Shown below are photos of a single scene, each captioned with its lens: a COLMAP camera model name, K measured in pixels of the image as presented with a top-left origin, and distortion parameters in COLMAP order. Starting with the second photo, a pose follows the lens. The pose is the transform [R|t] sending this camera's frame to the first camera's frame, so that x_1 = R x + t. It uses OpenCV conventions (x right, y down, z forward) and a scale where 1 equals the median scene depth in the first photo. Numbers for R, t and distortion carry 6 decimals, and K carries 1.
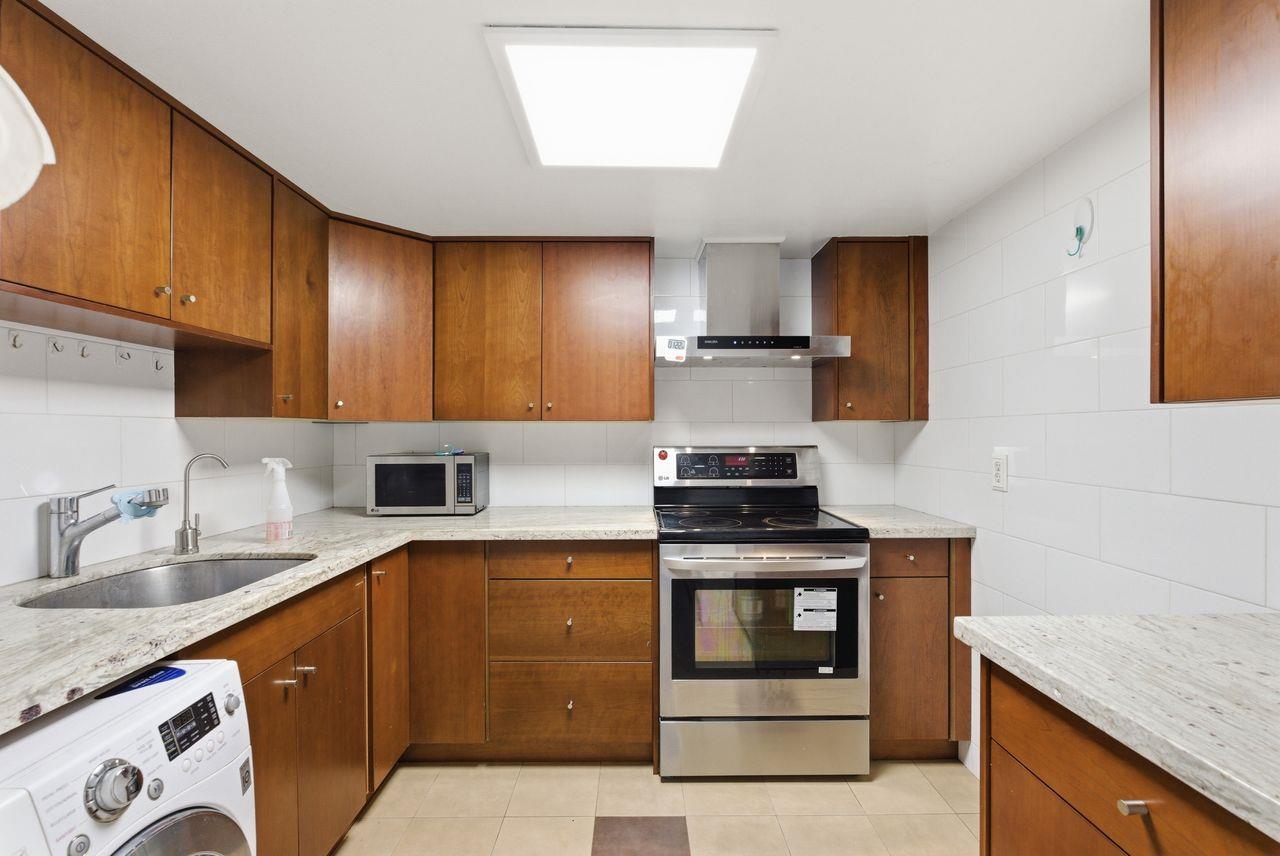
lens RADIAL K [[581.5, 0, 633.7], [0, 581.5, 435.4], [0, 0, 1]] dist [-0.005946, 0.000014]
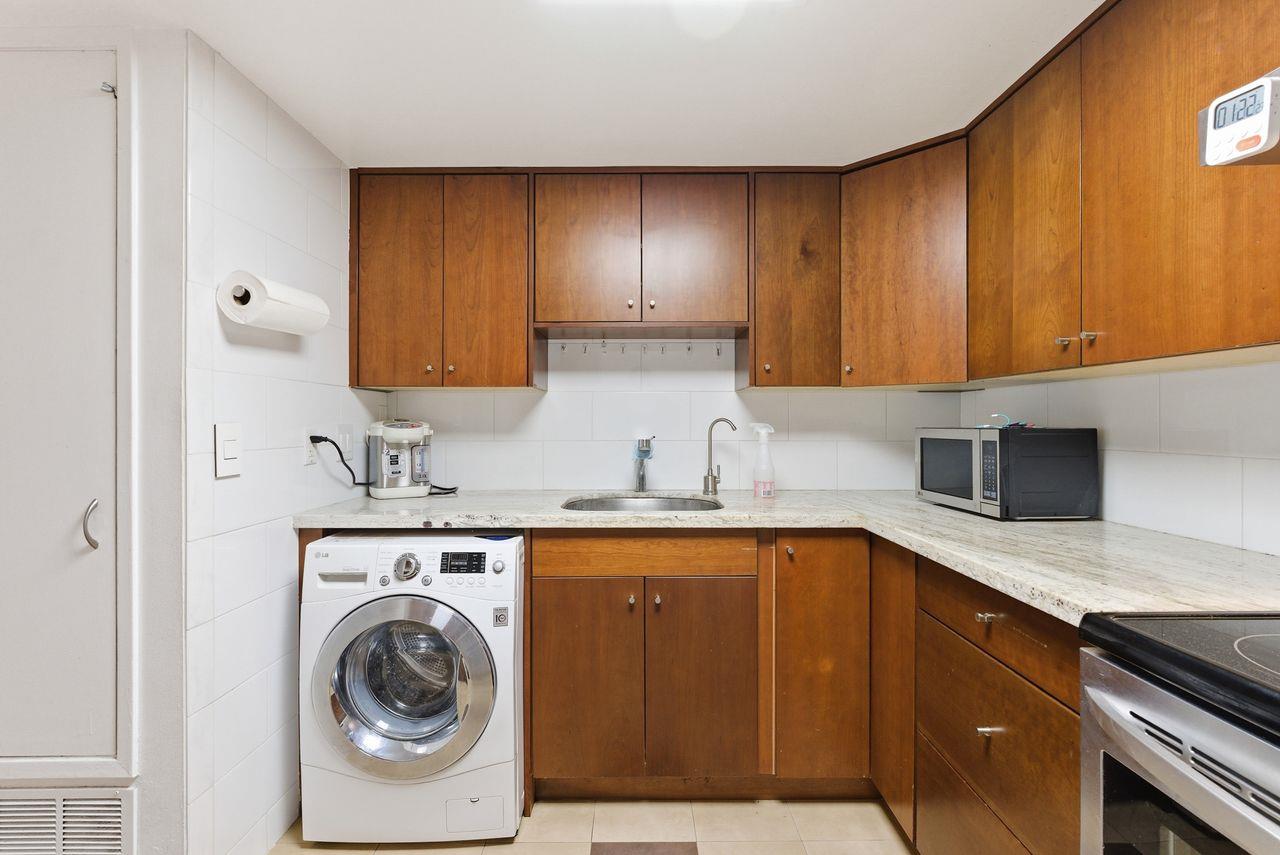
lens RADIAL K [[581.5, 0, 631.8], [0, 581.5, 417.8], [0, 0, 1]] dist [-0.005946, 0.000014]
pose [[-0.004449, -0.004969, -0.999978, 0.424360], [-0.005964, 0.999970, -0.004942, 0.030784], [0.999972, 0.005942, -0.004479, 0.655356]]
